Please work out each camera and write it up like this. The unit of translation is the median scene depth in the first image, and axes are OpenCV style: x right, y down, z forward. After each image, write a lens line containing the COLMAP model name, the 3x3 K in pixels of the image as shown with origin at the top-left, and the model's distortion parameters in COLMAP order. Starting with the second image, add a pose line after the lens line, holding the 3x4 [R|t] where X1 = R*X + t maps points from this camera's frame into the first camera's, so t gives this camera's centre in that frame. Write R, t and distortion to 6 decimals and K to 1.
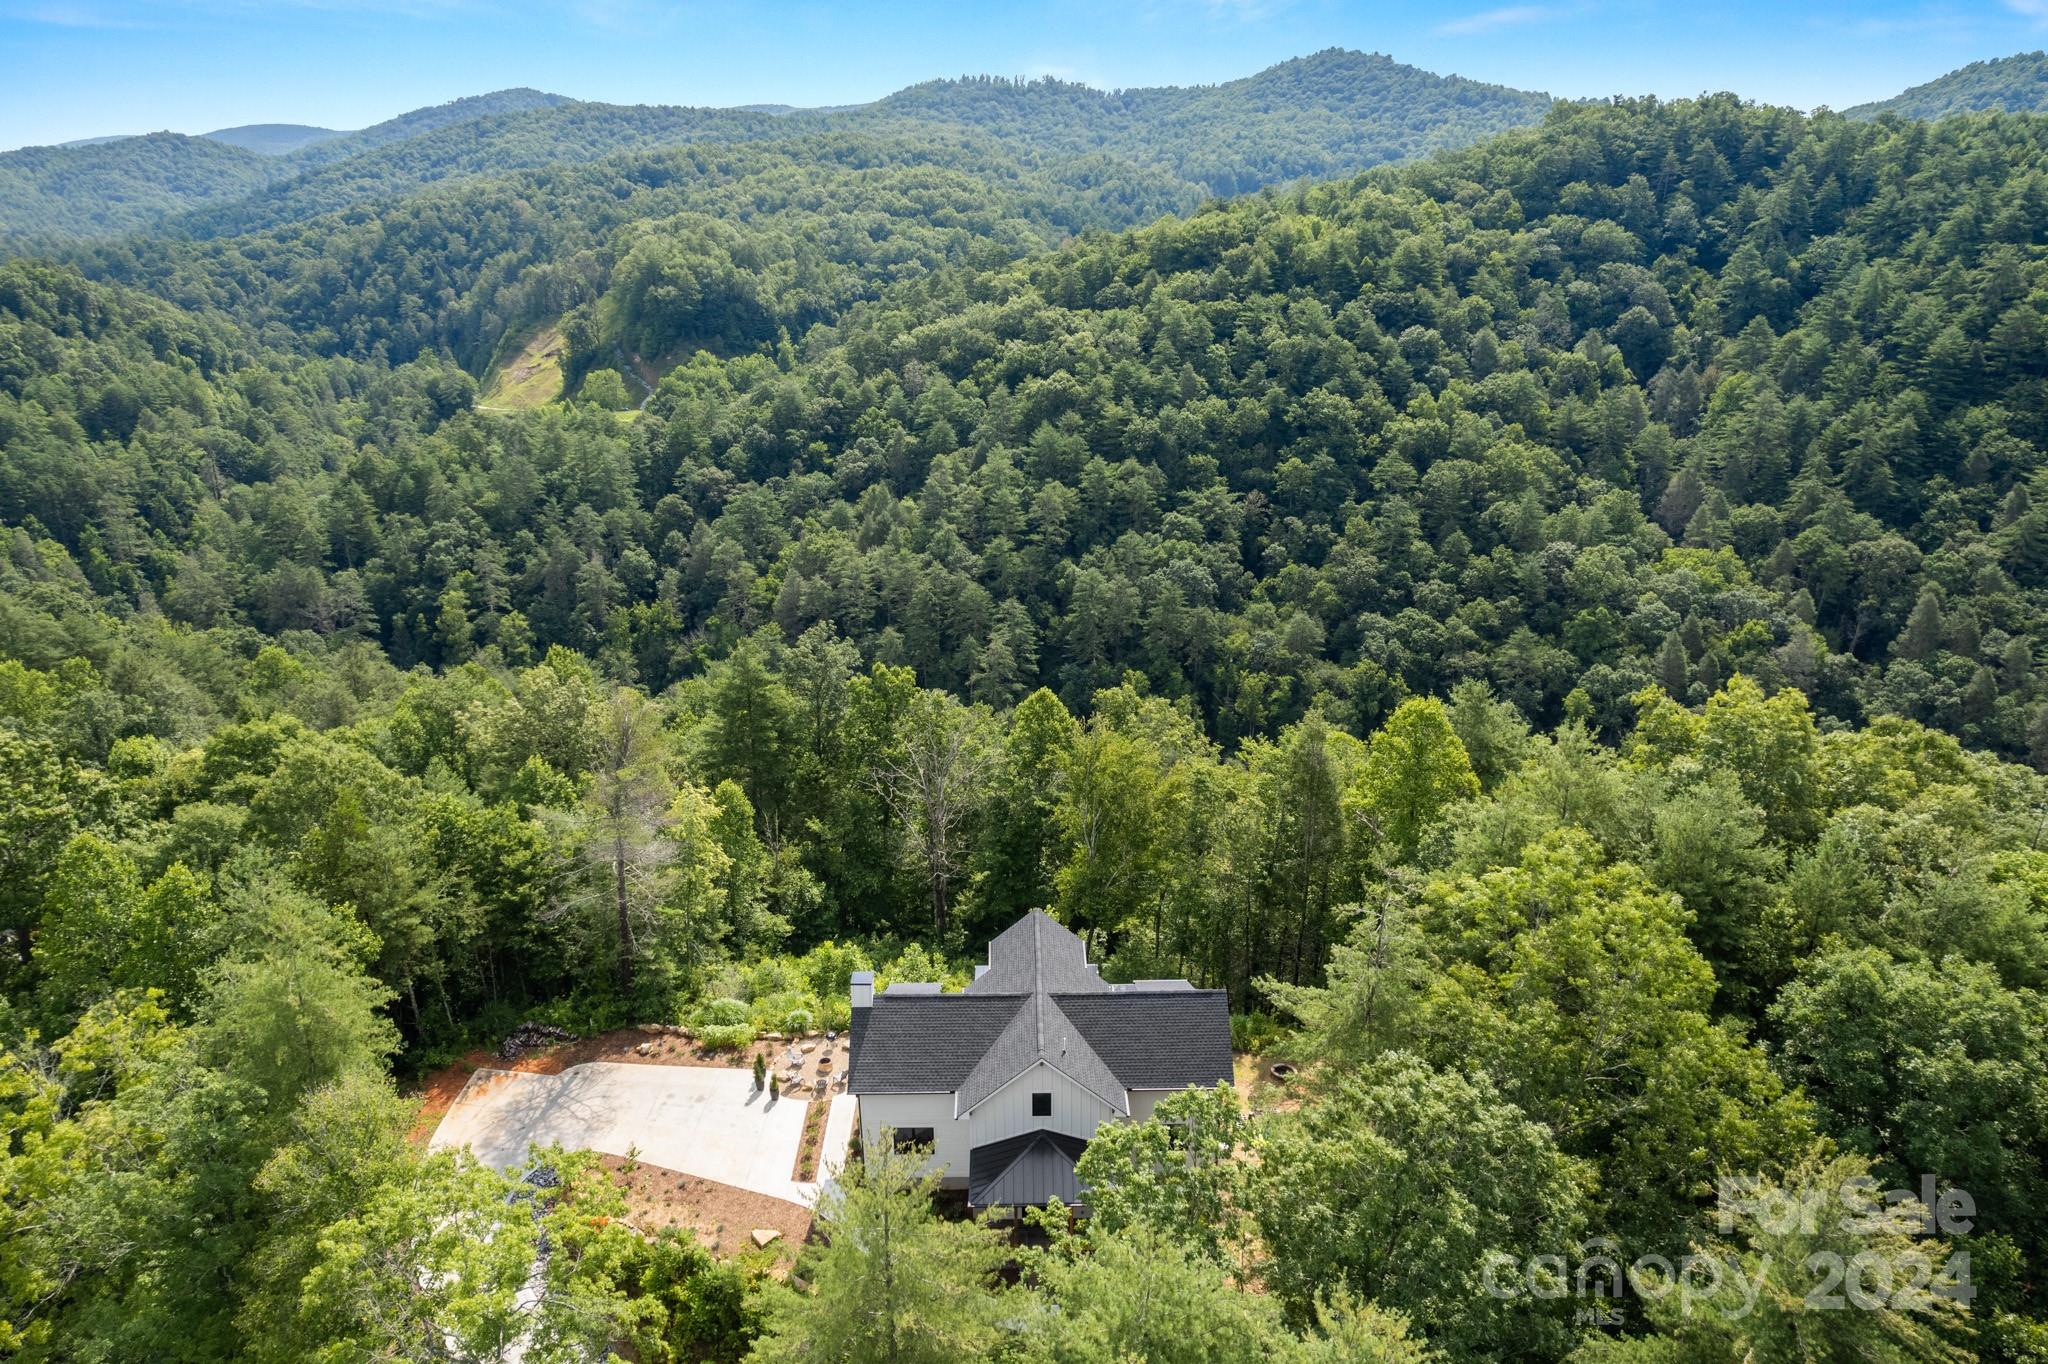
lens RADIAL K [[1306.8, 0, 1024.0], [0, 1306.8, 682.0], [0, 0, 1]] dist [-0.072591, 0.079822]
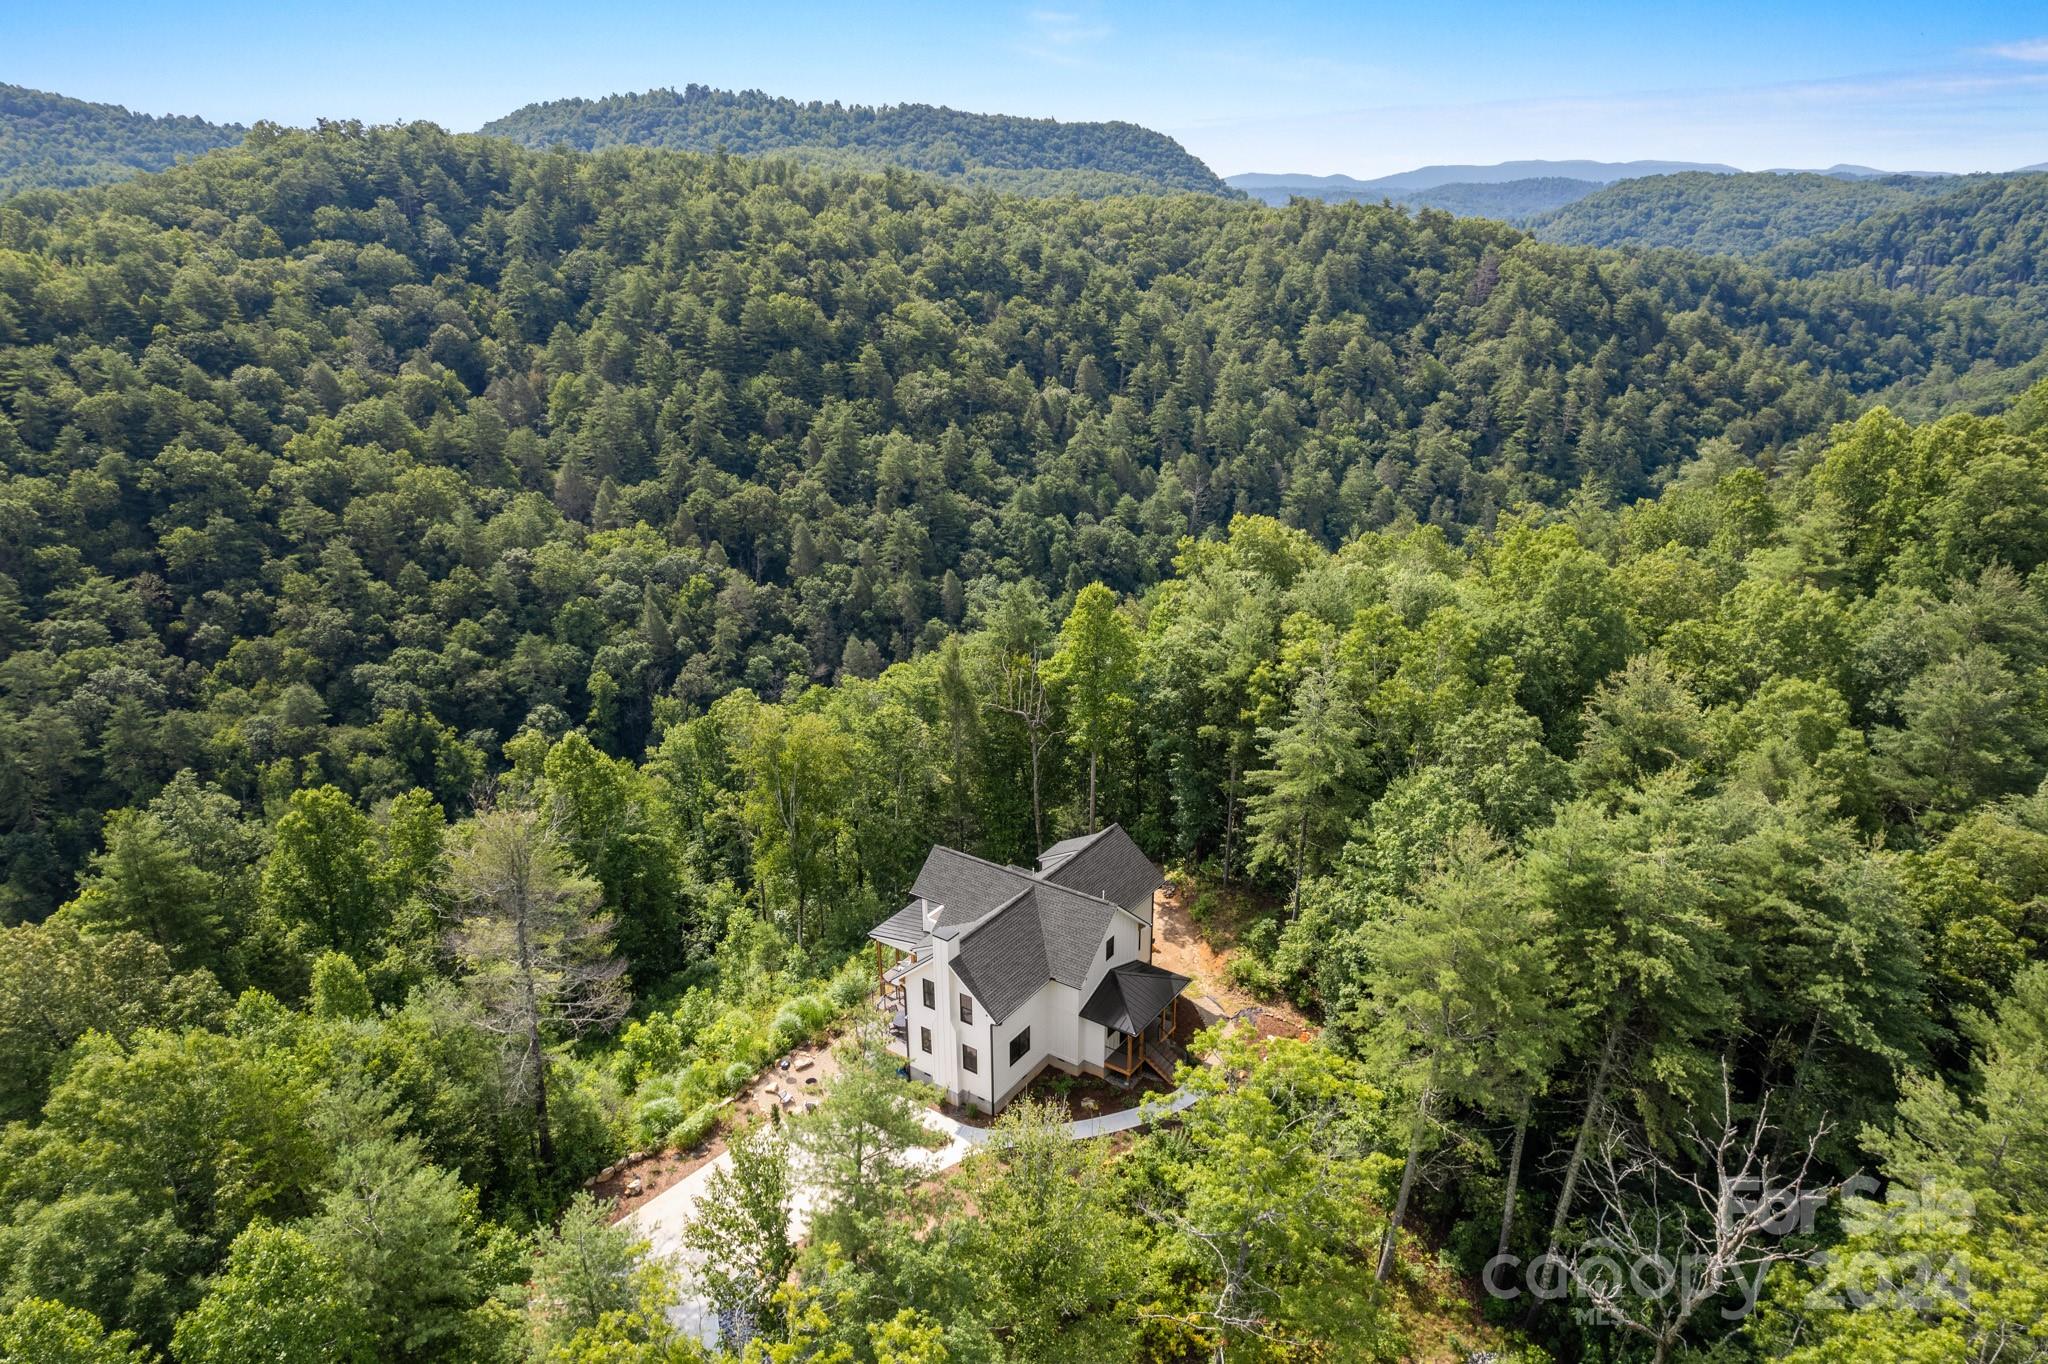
lens RADIAL K [[1306.8, 0, 1024.0], [0, 1306.8, 682.0], [0, 0, 1]] dist [-0.072591, 0.079822]
pose [[0.590243, -0.285509, 0.755048, -0.138635], [0.298144, 0.946331, 0.124771, -0.012632], [-0.750149, 0.151468, 0.643688, 0.034445]]
